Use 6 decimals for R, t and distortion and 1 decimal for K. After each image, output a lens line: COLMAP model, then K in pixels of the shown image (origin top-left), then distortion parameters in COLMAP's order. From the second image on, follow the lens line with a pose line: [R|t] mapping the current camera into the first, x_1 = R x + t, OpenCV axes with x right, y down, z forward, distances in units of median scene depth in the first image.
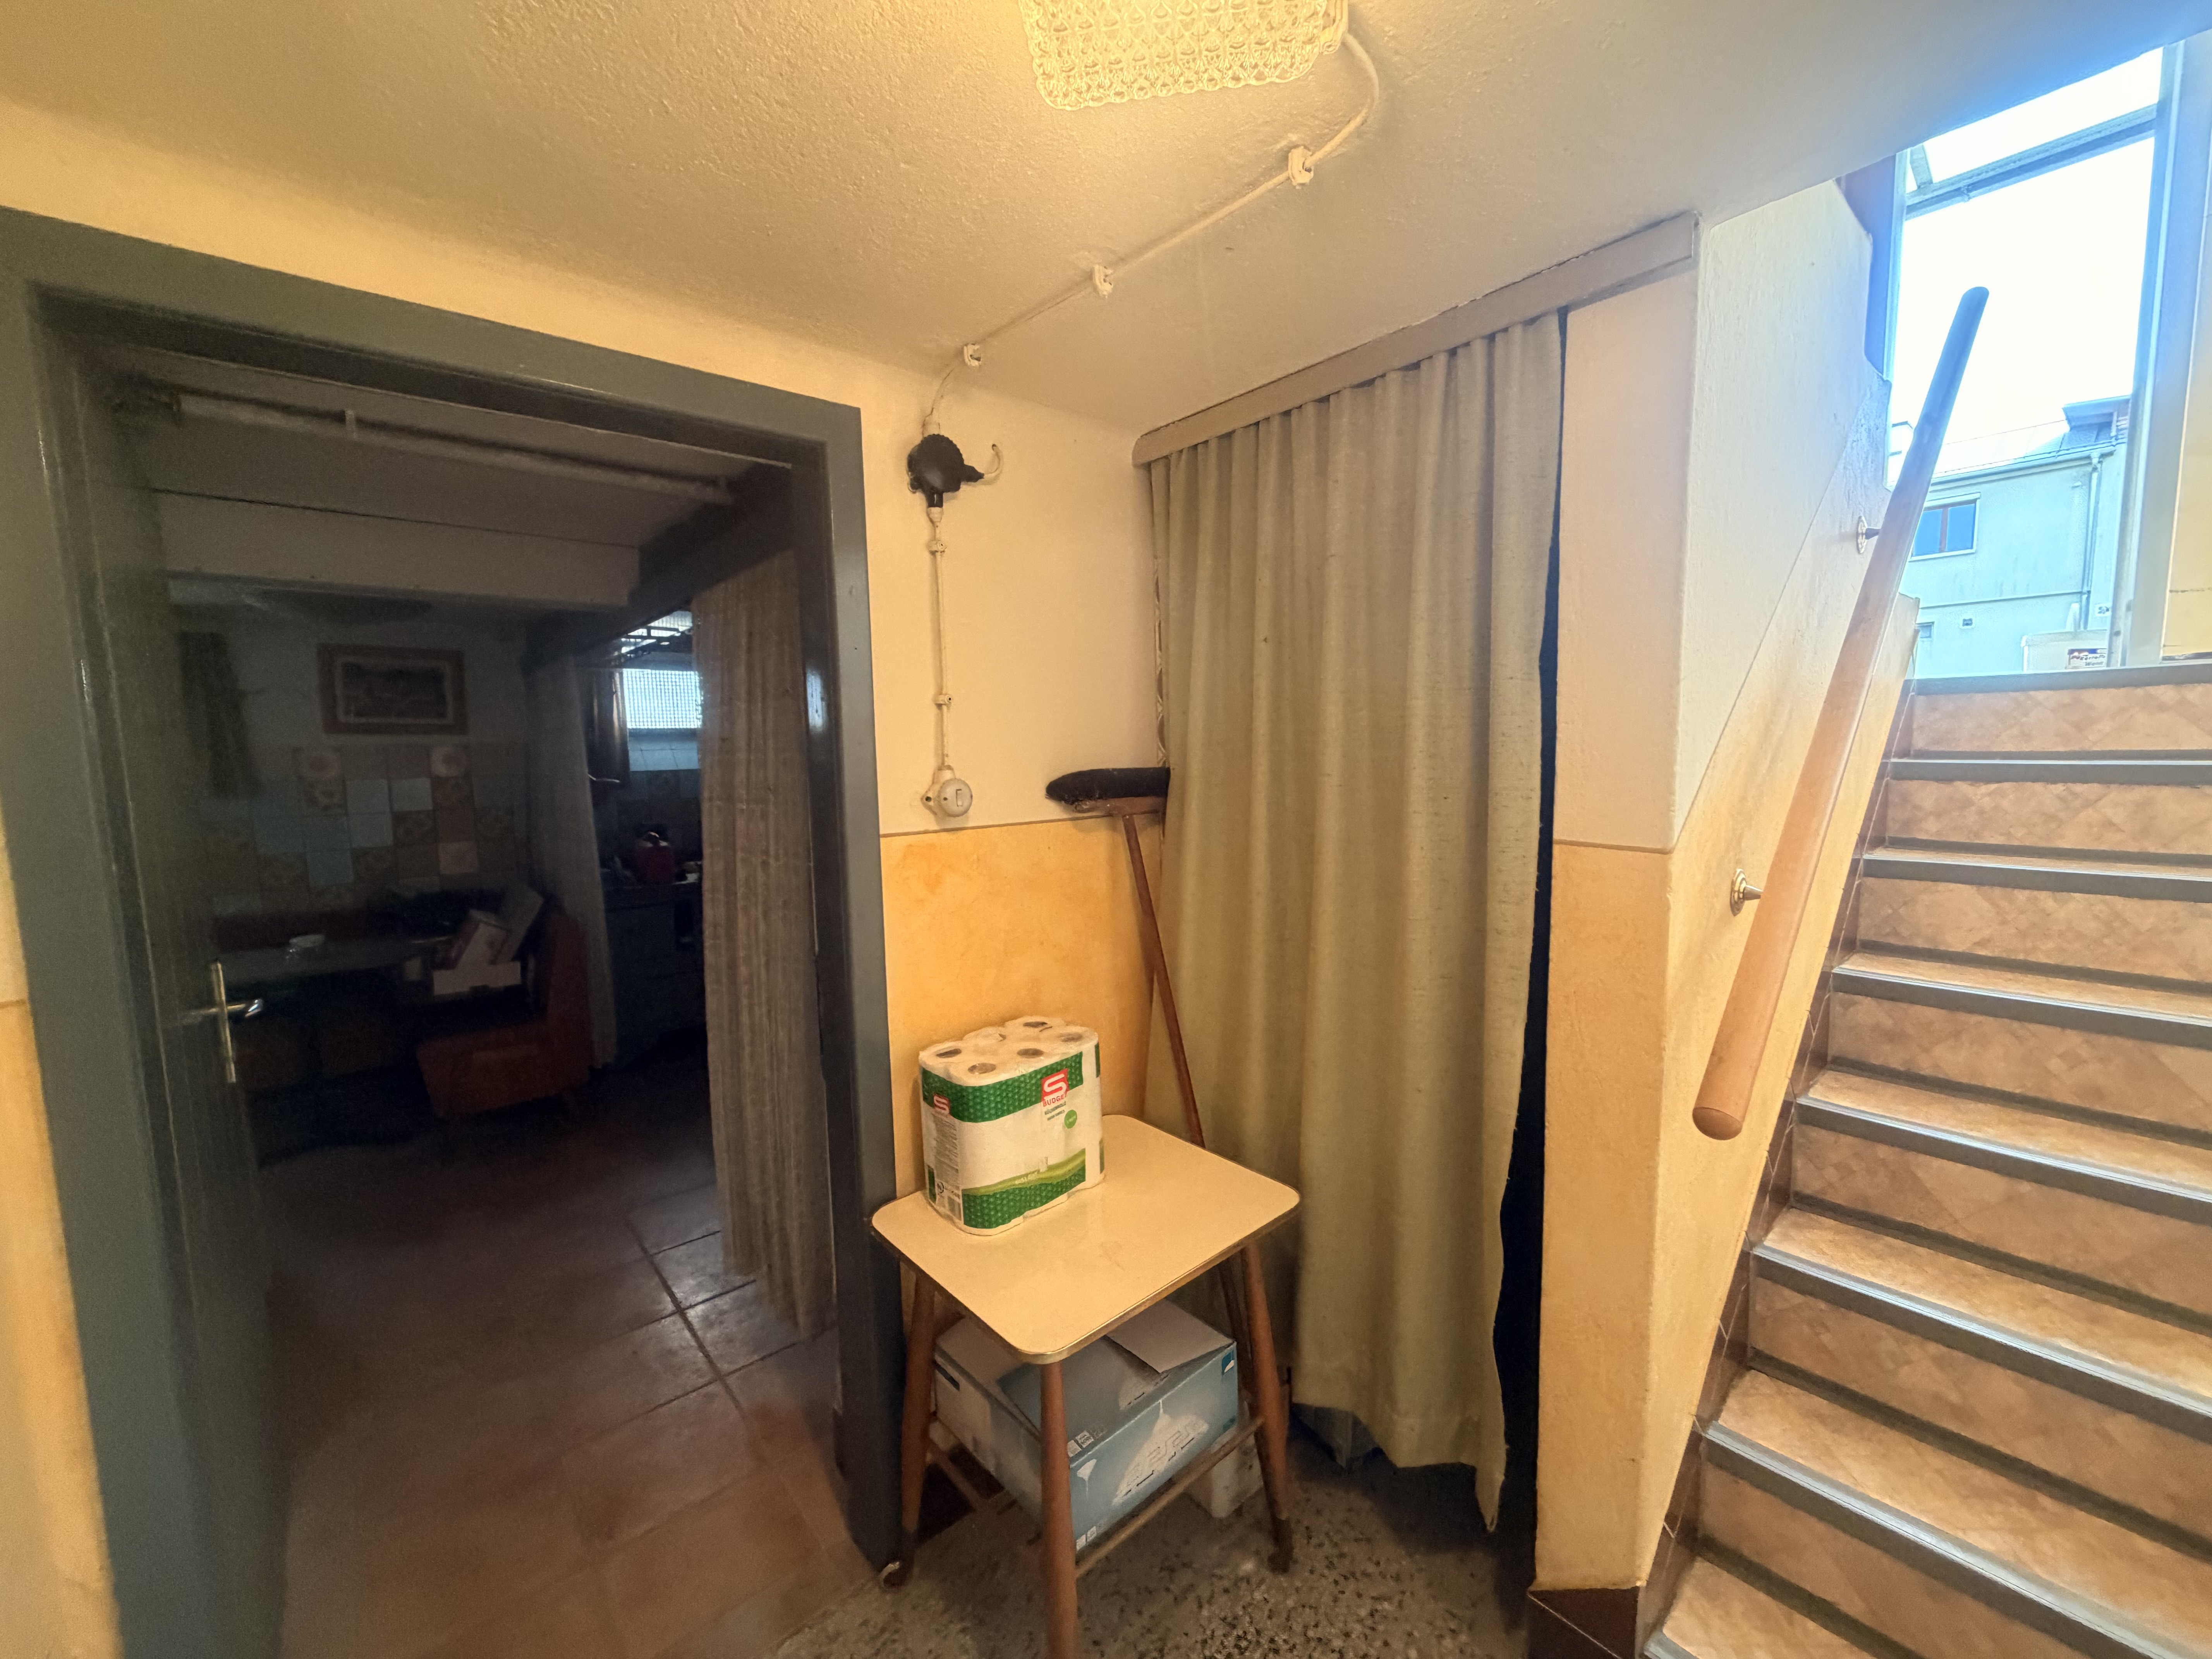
lens RADIAL K [[879.0, 0, 1102.3], [0, 879.0, 829.0], [0, 0, 1]] dist [-0.001551, 0.000301]
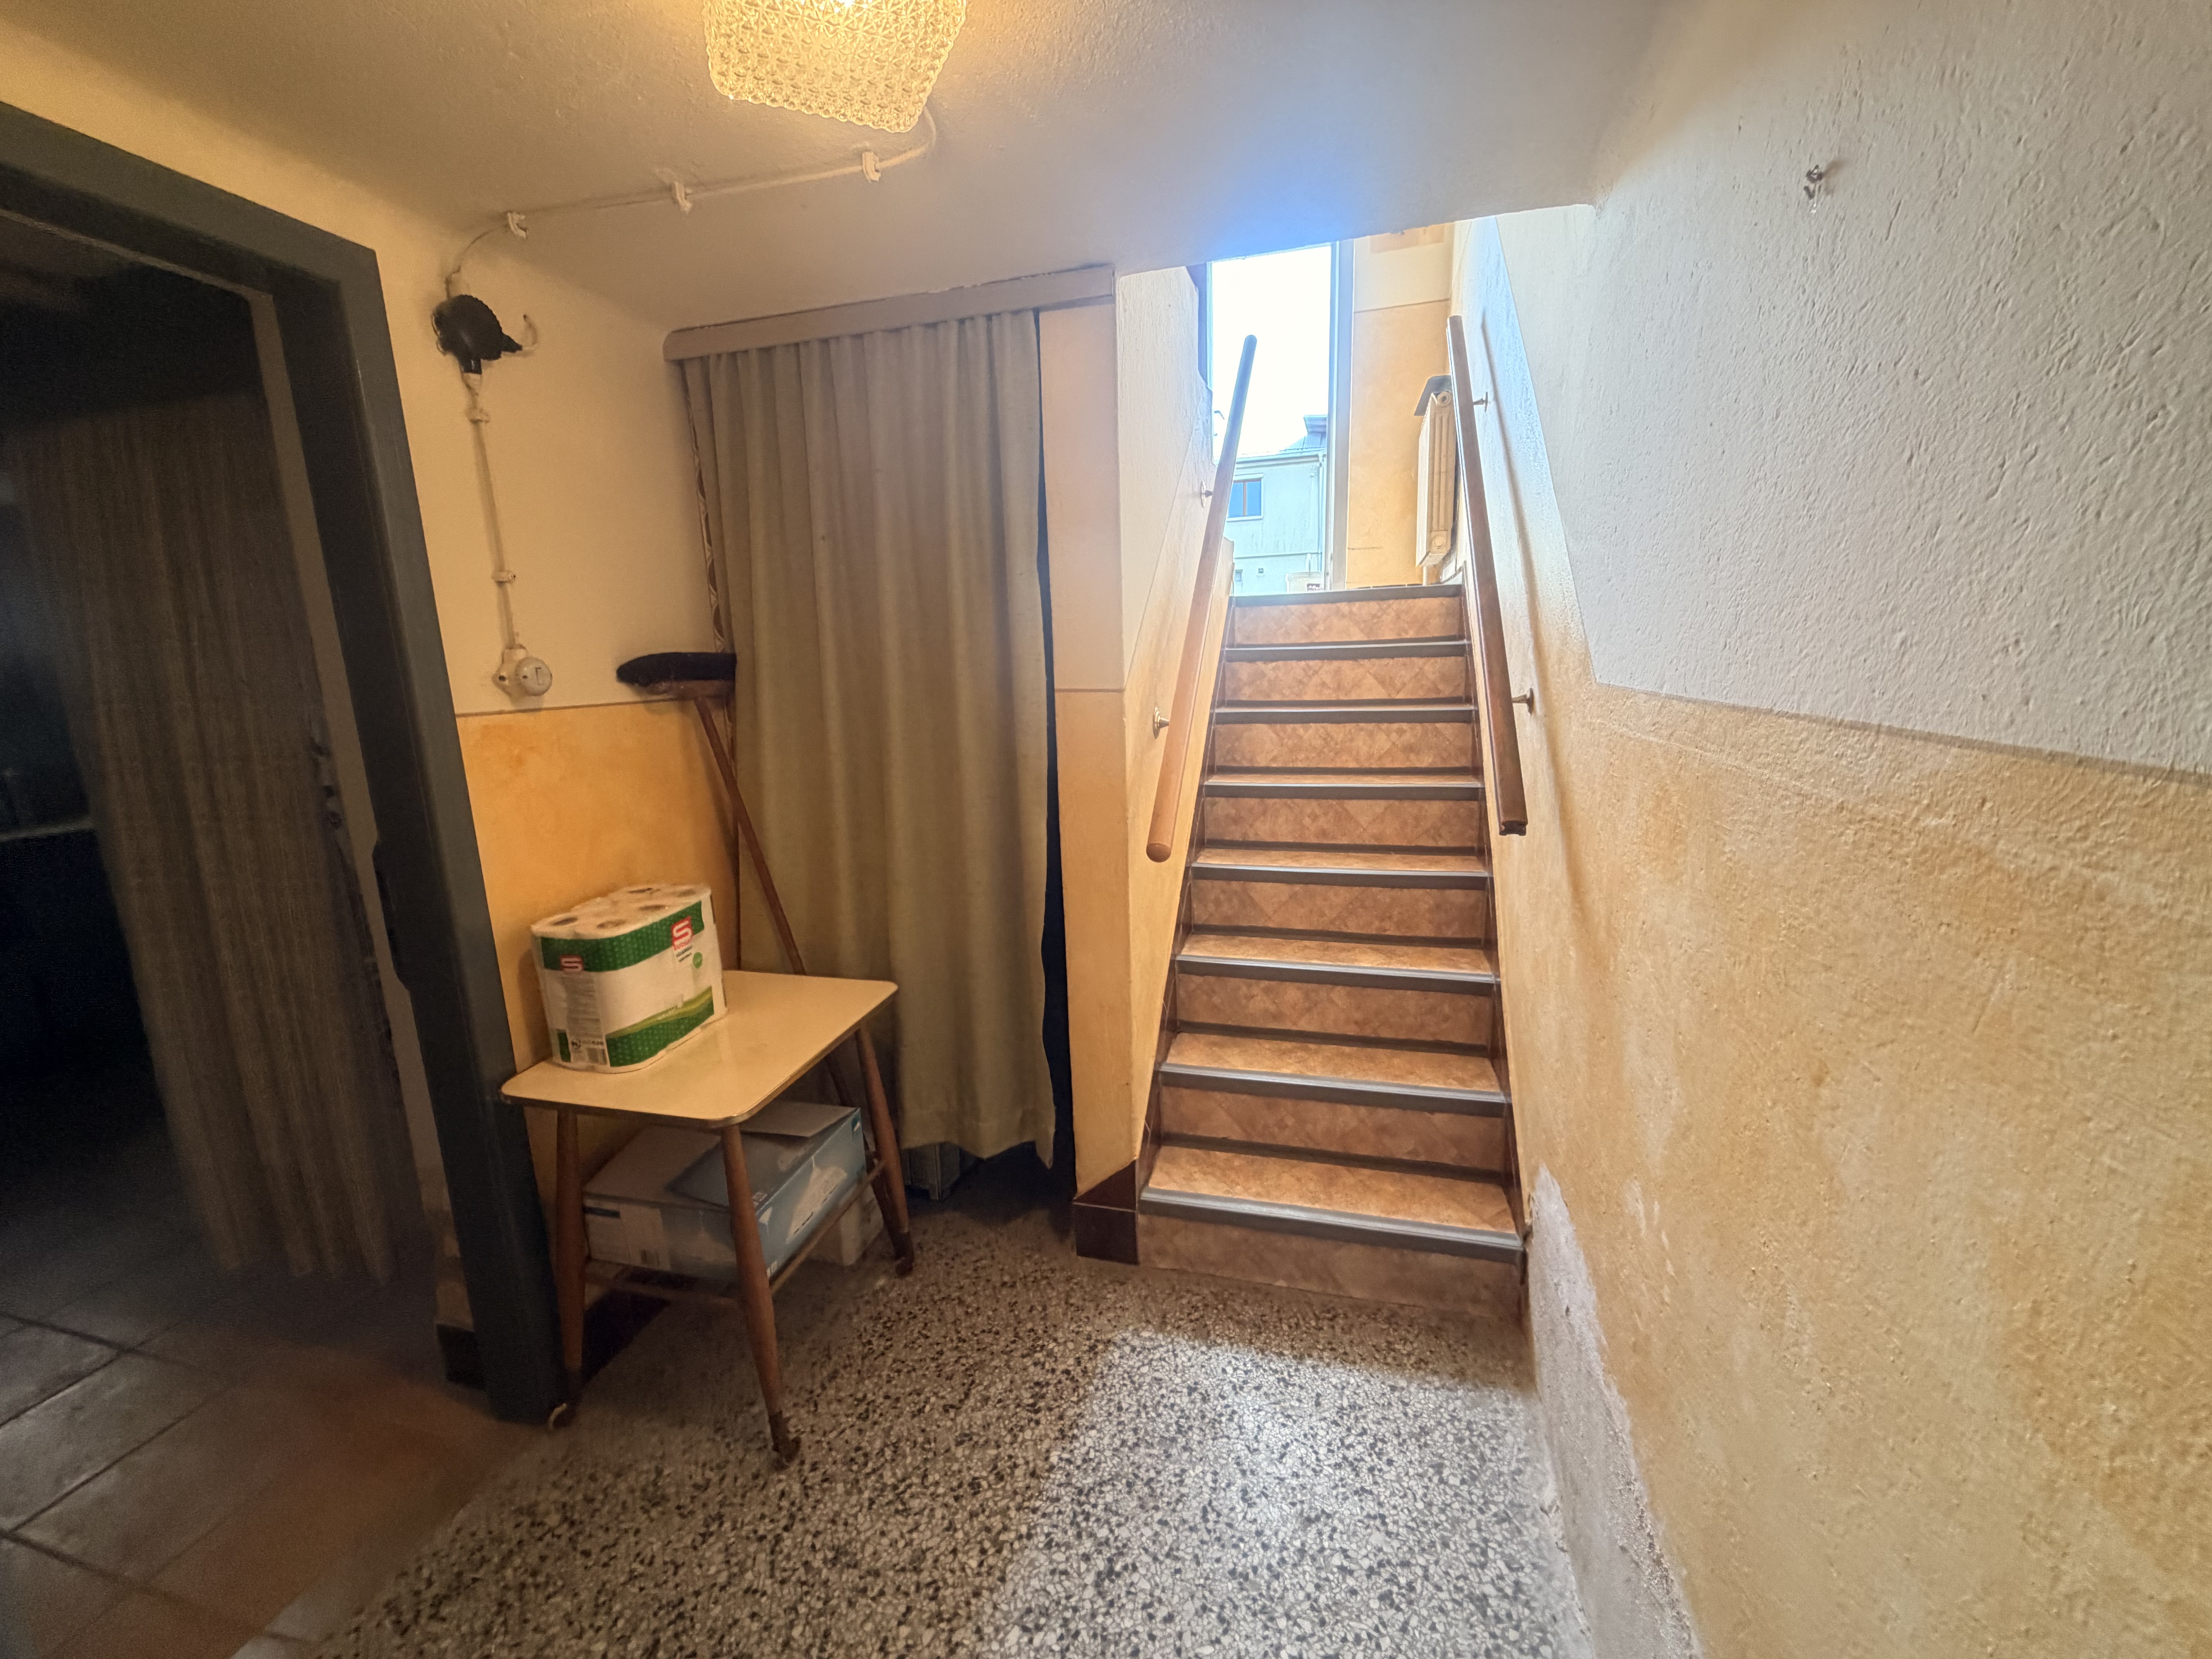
lens RADIAL K [[879.0, 0, 1099.4], [0, 879.0, 833.2], [0, 0, 1]] dist [-0.001551, 0.000301]
pose [[0.829826, -0.114635, 0.546121, -0.206062], [0.067994, 0.992151, 0.104943, 0.084297], [-0.553864, -0.049951, 0.831107, -0.218445]]
